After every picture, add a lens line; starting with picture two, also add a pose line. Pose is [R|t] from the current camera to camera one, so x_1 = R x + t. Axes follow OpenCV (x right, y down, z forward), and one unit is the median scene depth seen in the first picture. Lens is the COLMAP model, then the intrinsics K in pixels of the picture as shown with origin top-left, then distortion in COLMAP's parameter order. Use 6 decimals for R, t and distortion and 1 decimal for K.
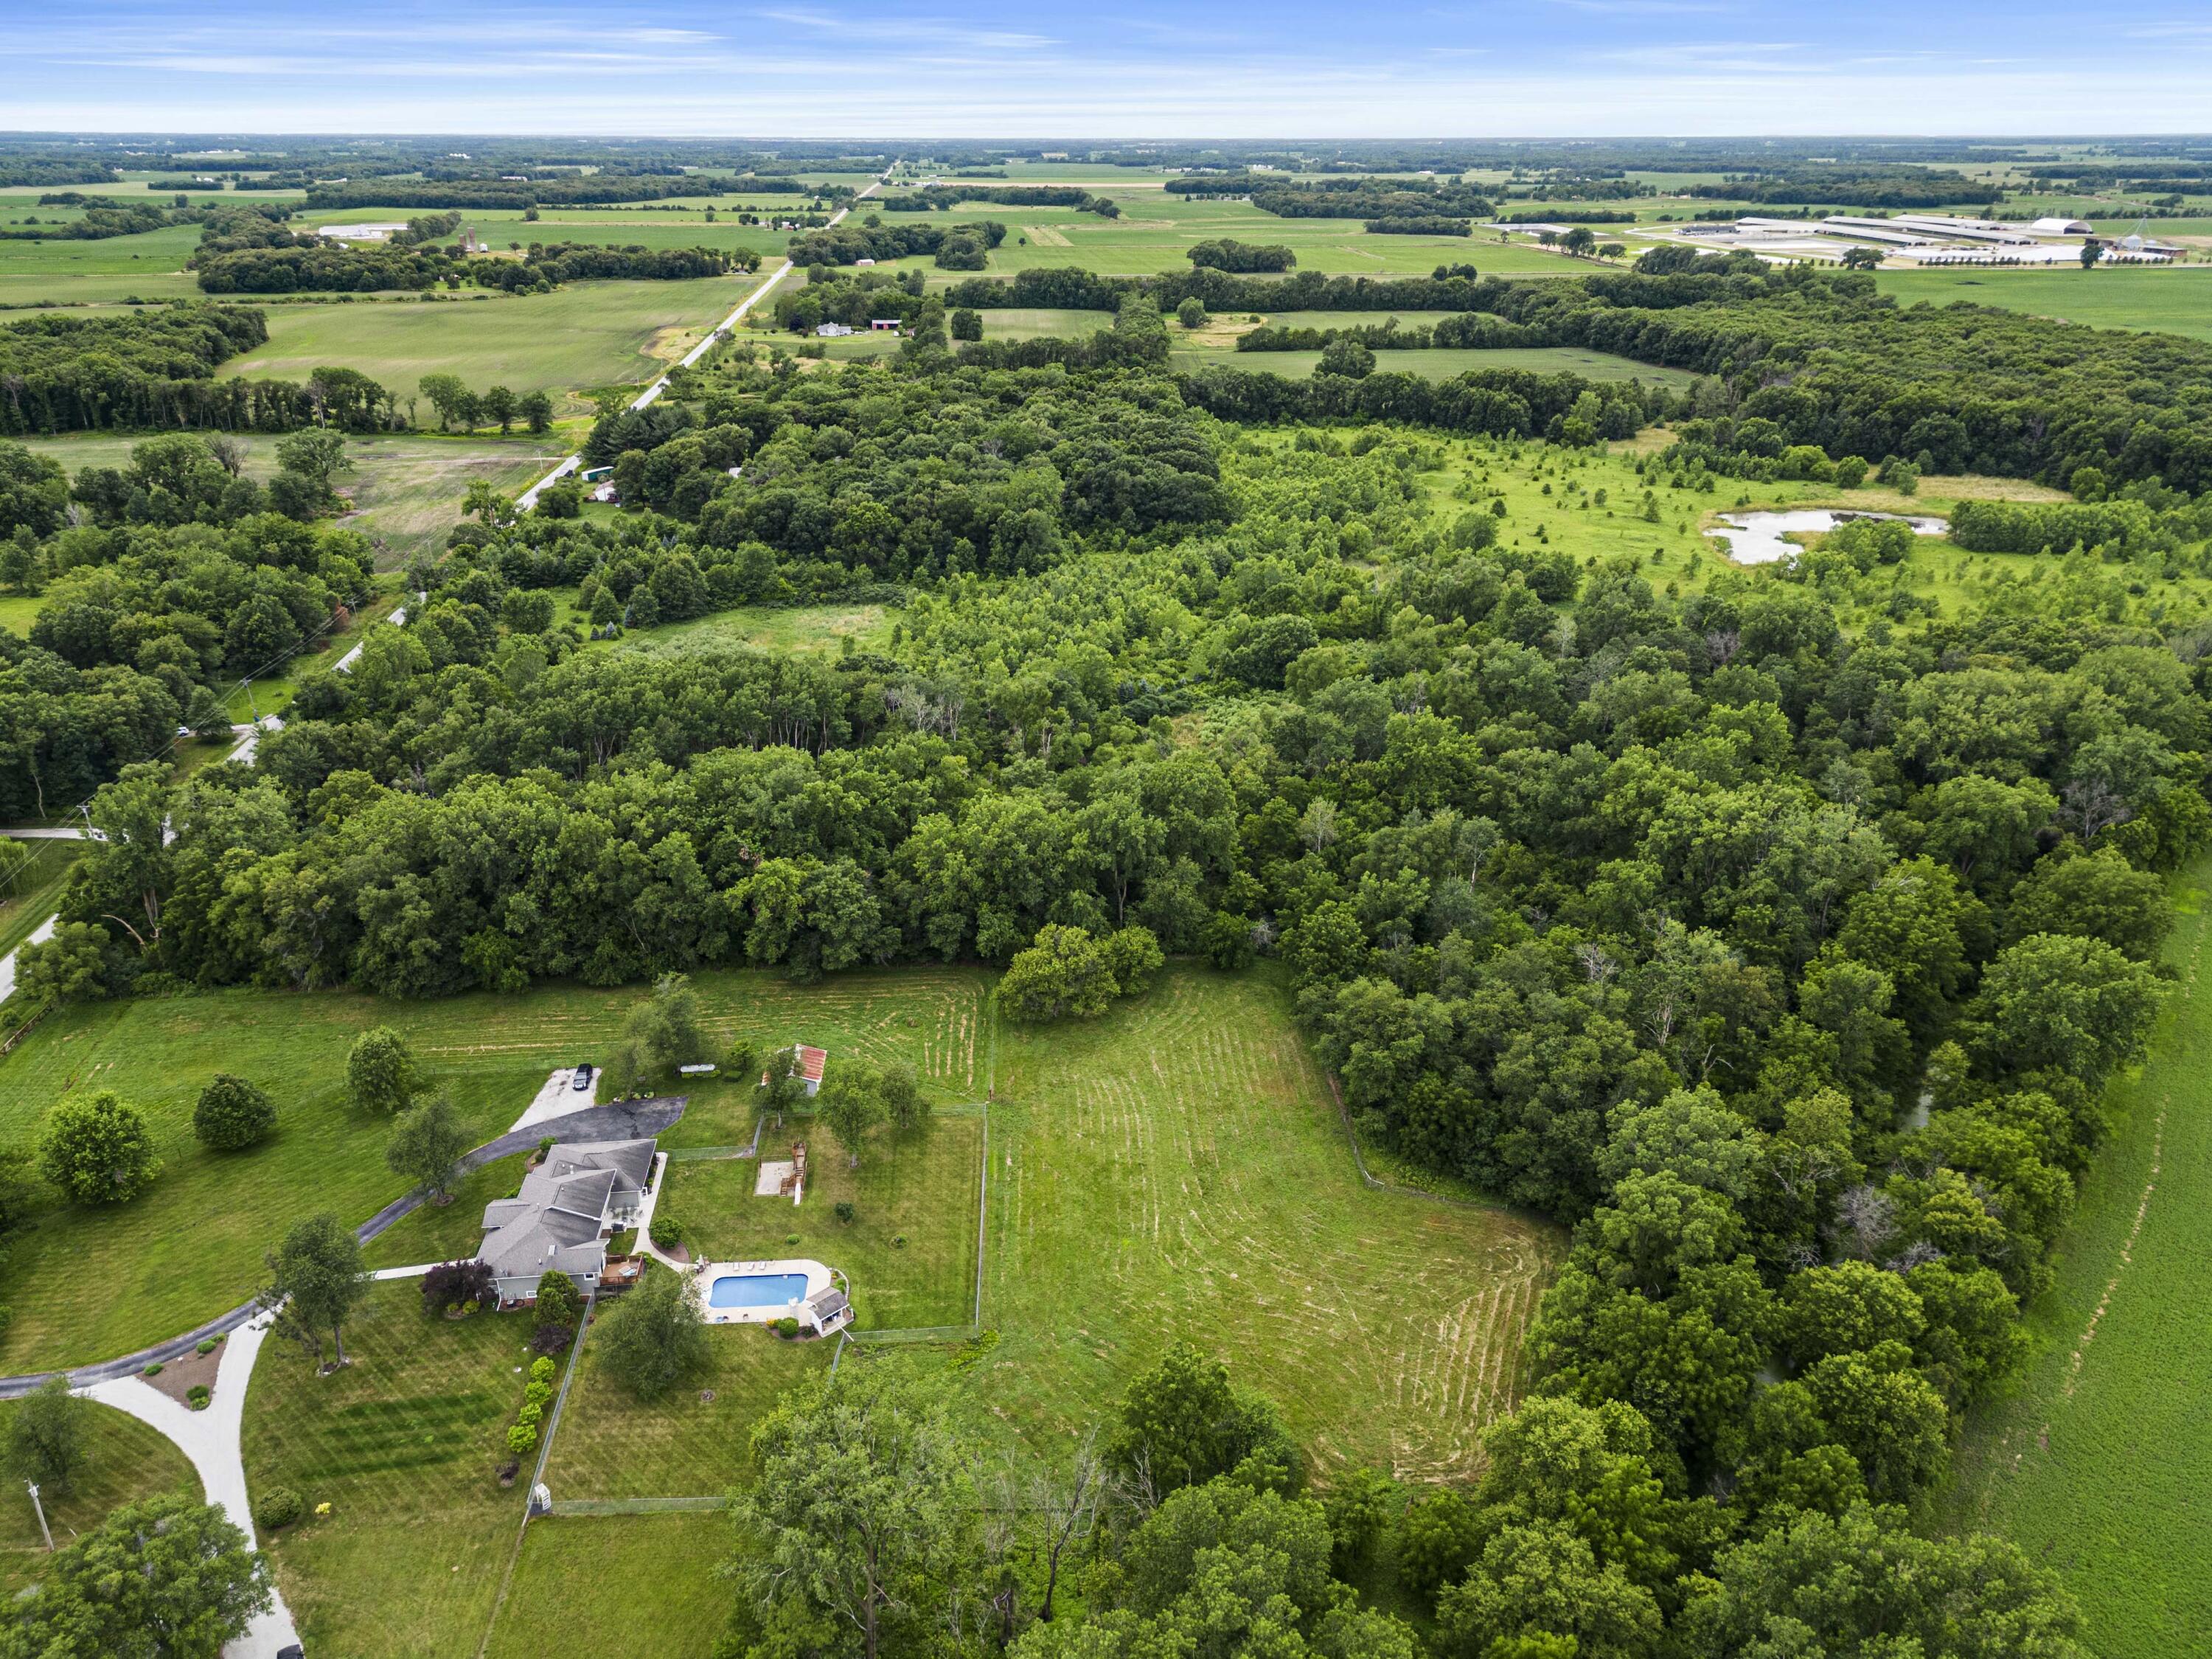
lens RADIAL K [[1578.7, 0, 1106.0], [0, 1578.7, 829.5], [0, 0, 1]] dist [0.090875, -0.090517]
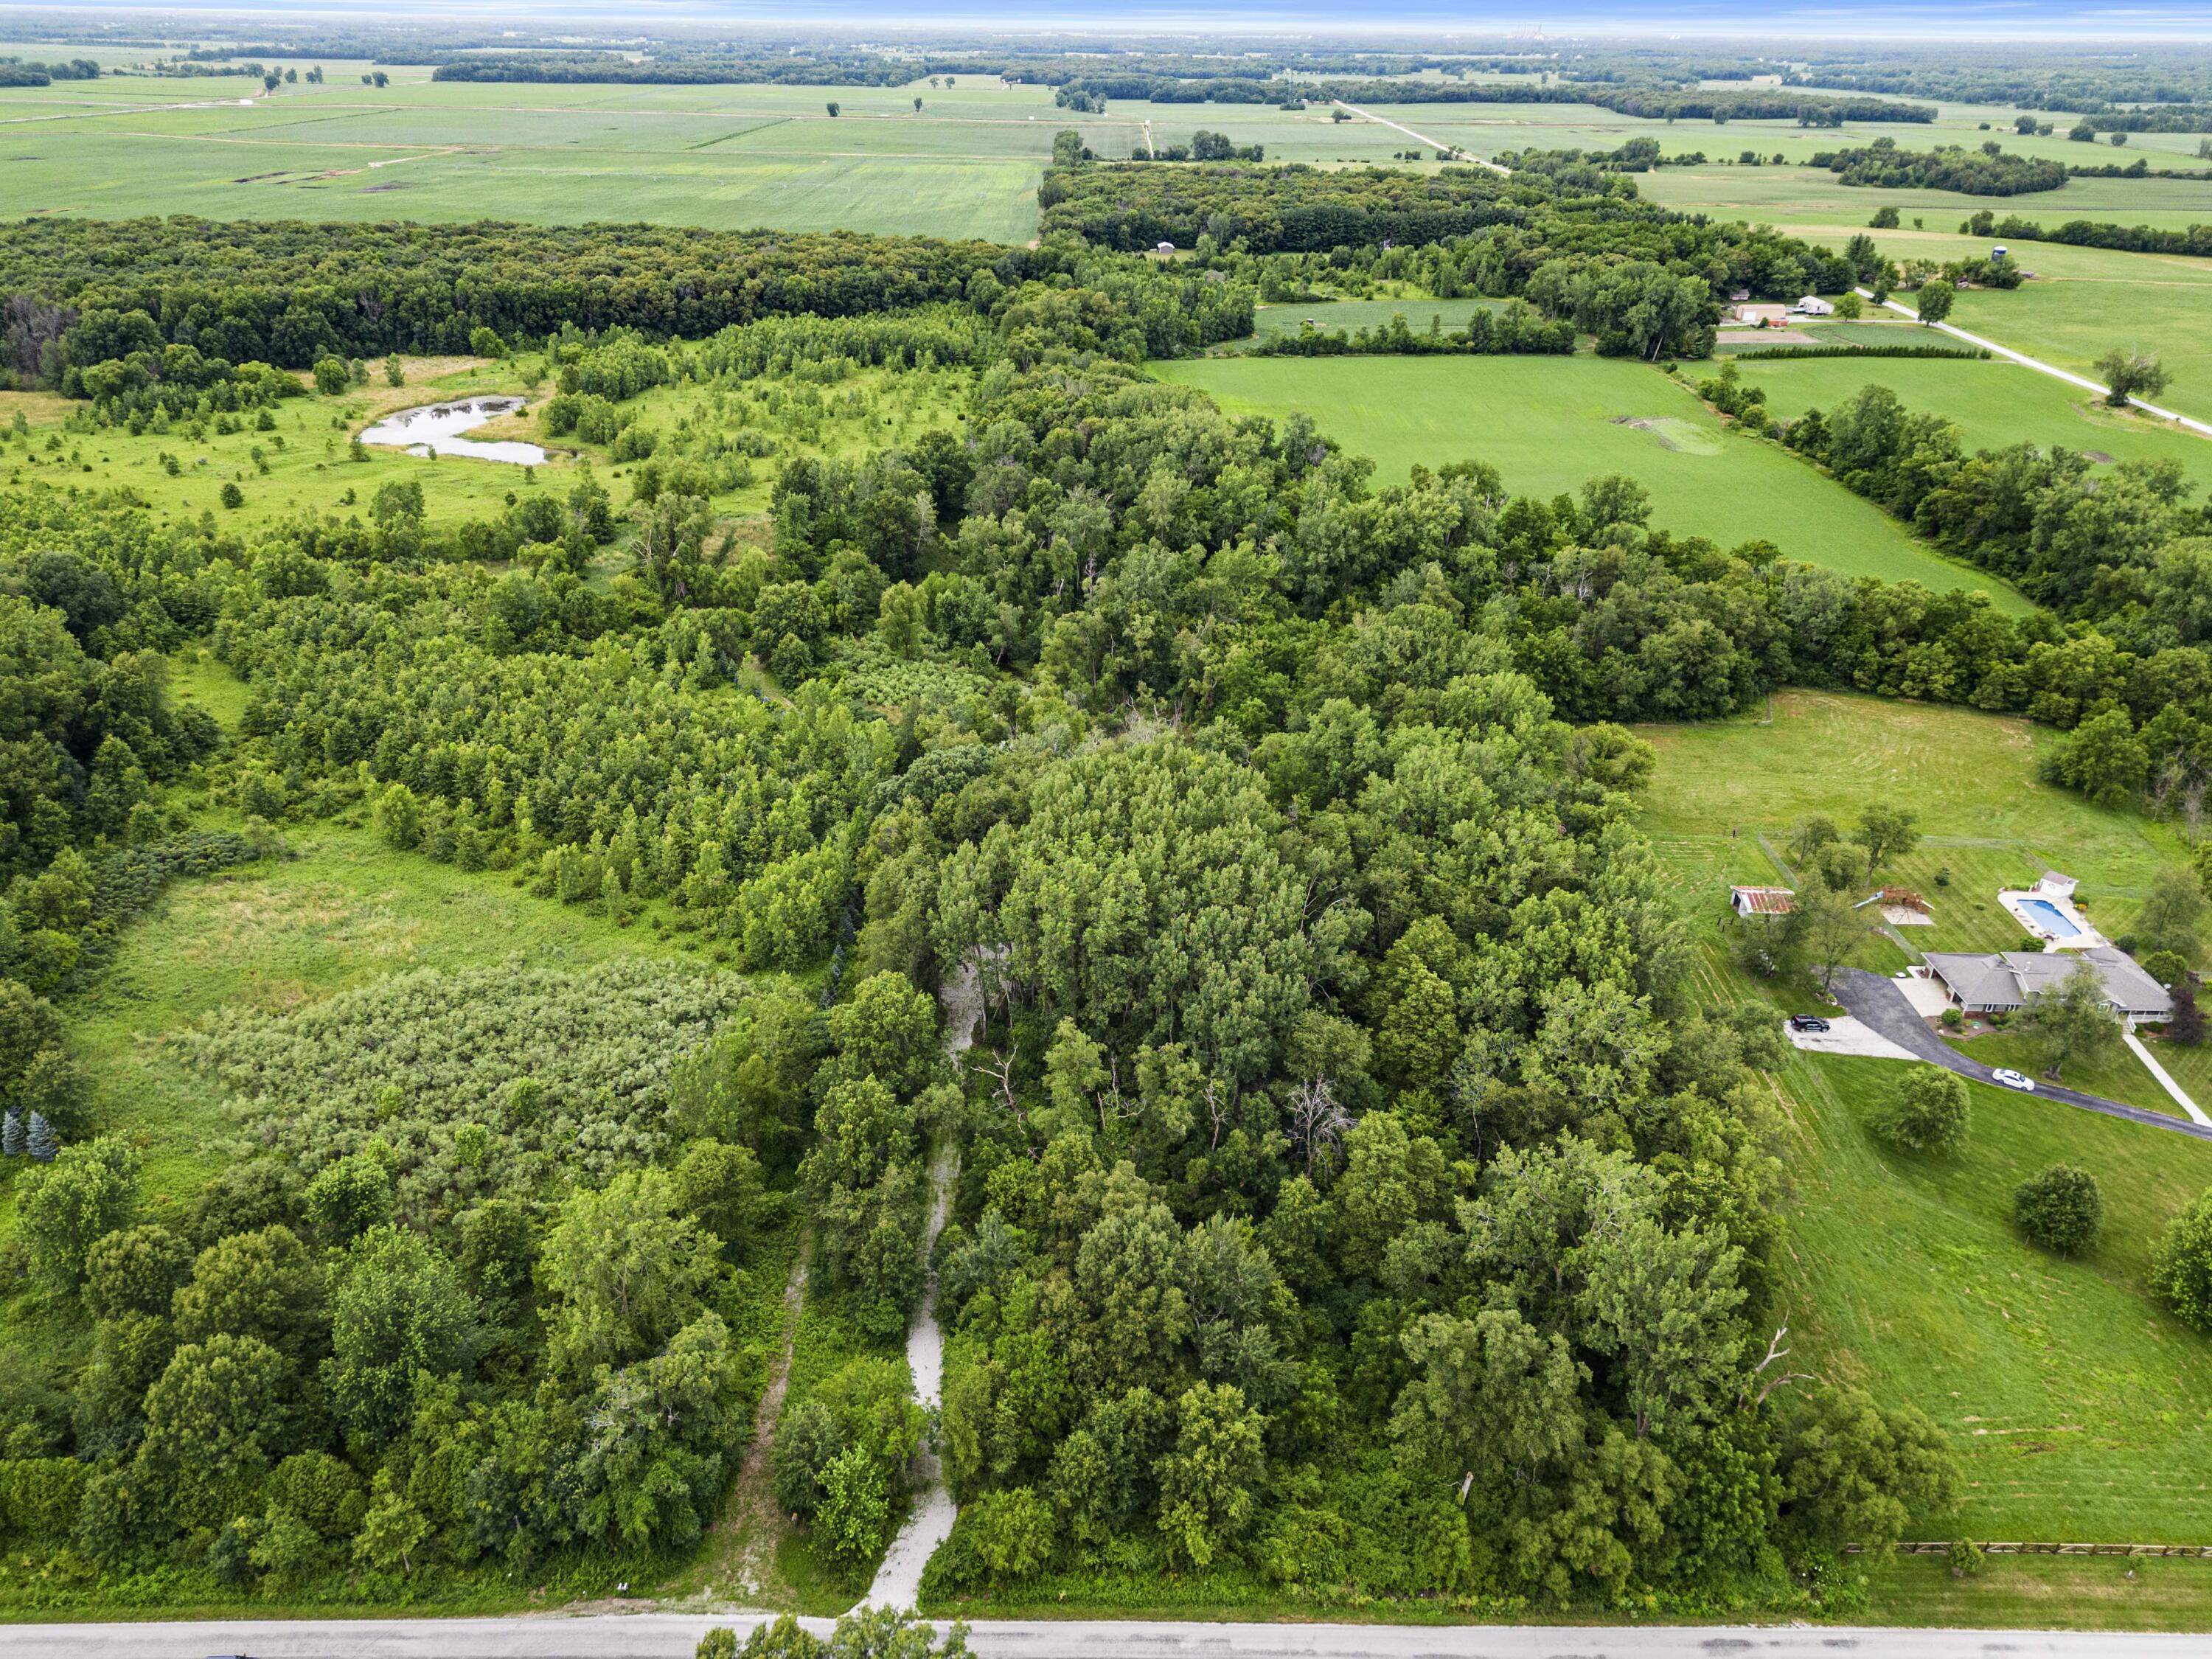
lens RADIAL K [[1562.1, 0, 1102.8], [0, 1562.1, 817.1], [0, 0, 1]] dist [0.046192, -0.028173]
pose [[0.088336, -0.452198, 0.887532, -0.626028], [0.388059, 0.836241, 0.387442, -0.265769], [-0.917391, 0.310190, 0.249350, 0.599439]]
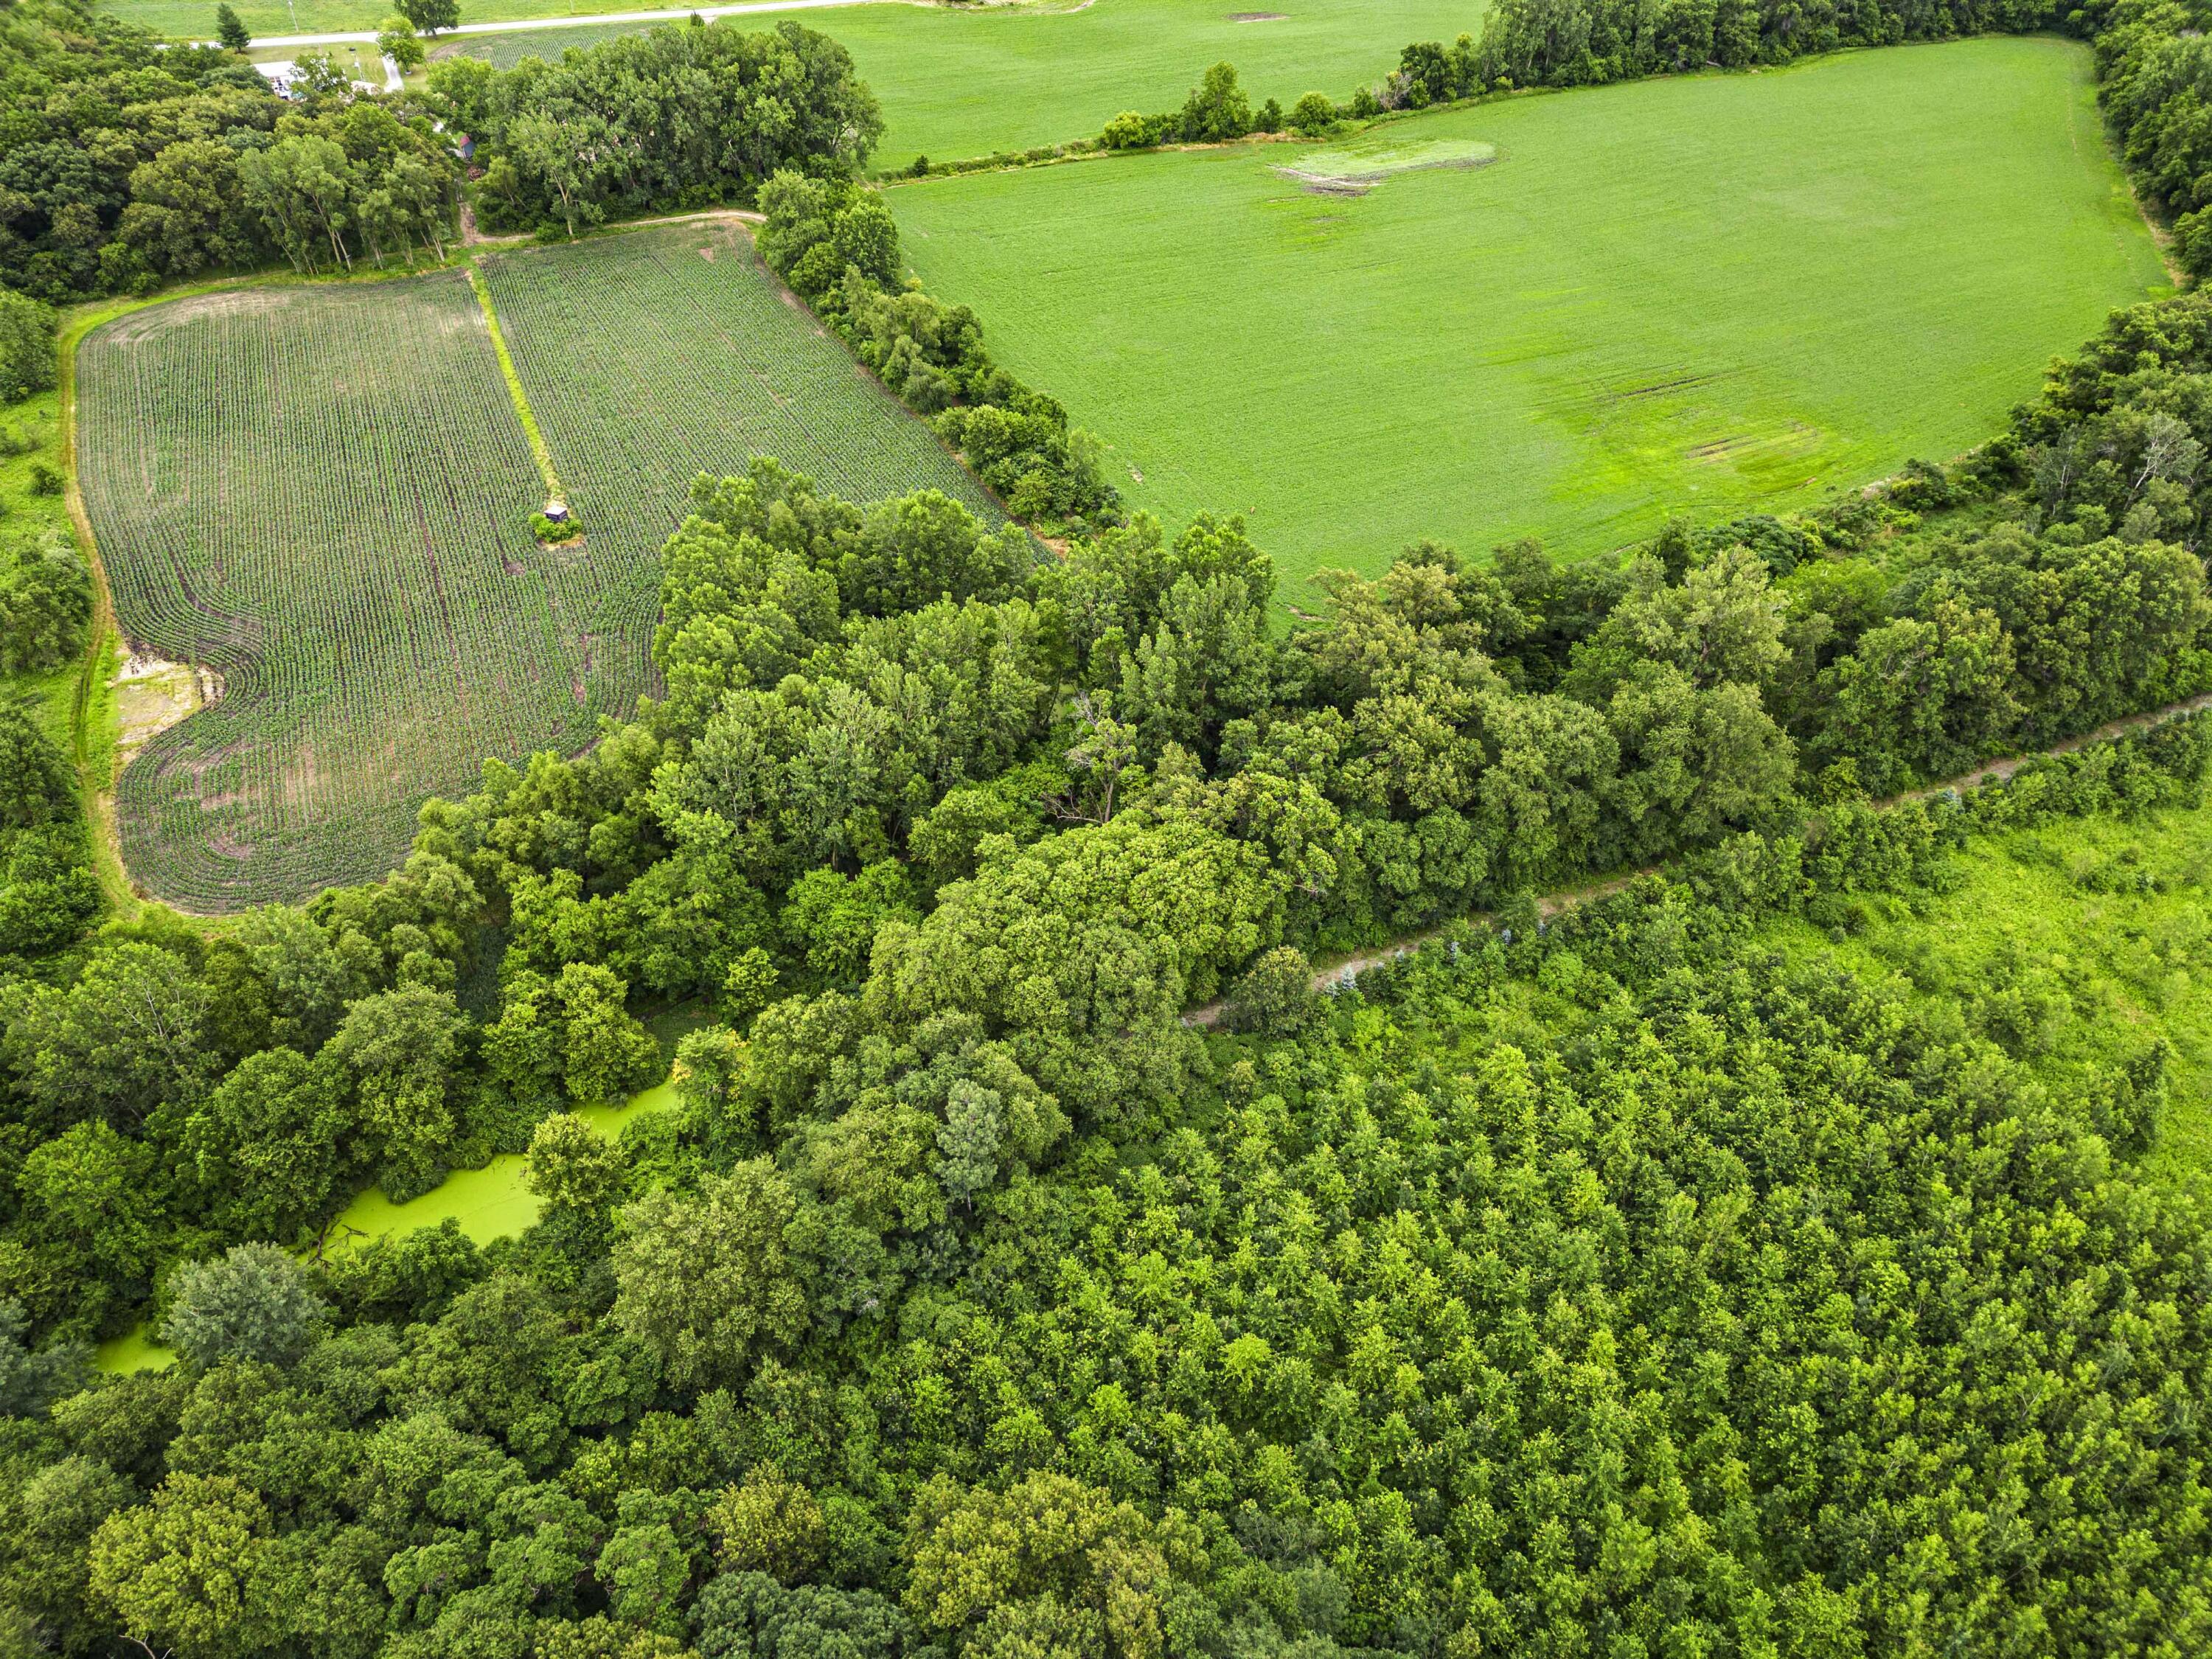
lens RADIAL K [[1548.0, 0, 1097.8], [0, 1548.0, 836.0], [0, 0, 1]] dist [0.084838, -0.080321]
pose [[-0.951727, 0.193556, -0.238225, 1.128302], [-0.133118, 0.439055, 0.888544, -0.444981], [0.276577, 0.877363, -0.392095, 1.025728]]
